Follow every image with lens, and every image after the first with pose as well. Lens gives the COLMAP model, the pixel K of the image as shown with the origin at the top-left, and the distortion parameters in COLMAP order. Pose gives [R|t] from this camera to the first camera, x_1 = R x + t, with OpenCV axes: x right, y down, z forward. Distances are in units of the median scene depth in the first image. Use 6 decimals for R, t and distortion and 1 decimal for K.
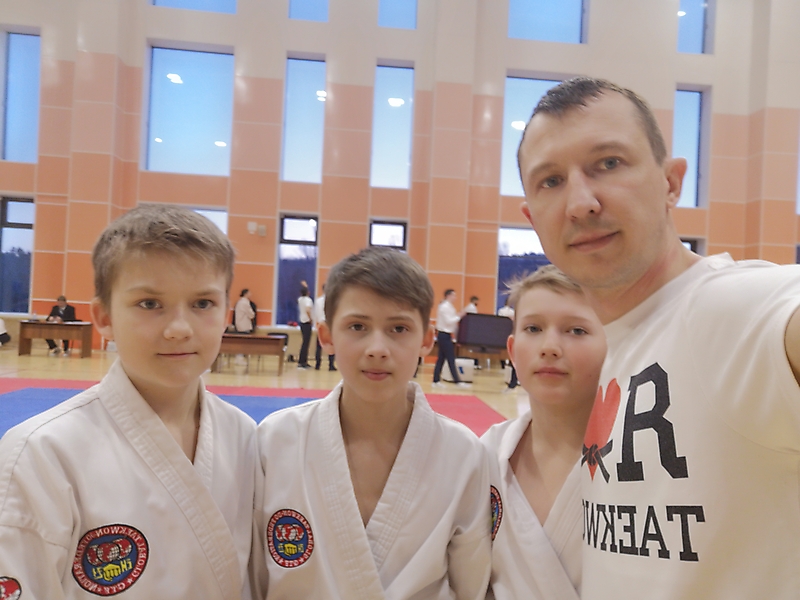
lens RADIAL K [[621.2, 0, 400.0], [0, 621.2, 300.0], [0, 0, 1]] dist [-0.004868, -0.000579]
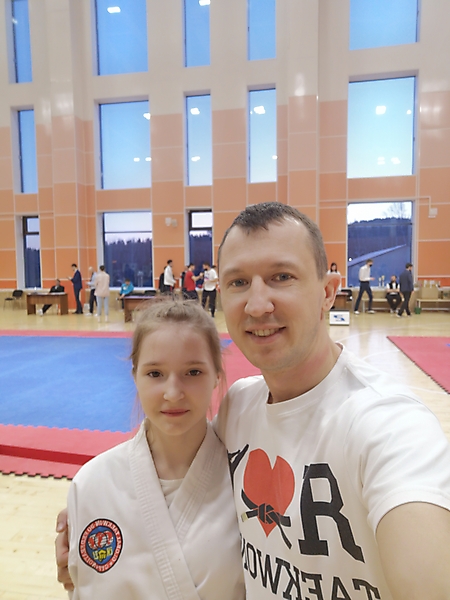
lens RADIAL K [[454.3, 0, 218.9], [0, 454.3, 298.0], [0, 0, 1]] dist [-0.001641, 0.010564]
pose [[0.956035, -0.042752, -0.290121, 0.173095], [0.061308, 0.996593, 0.055170, 0.009202], [0.286773, -0.070531, 0.955399, 0.013656]]
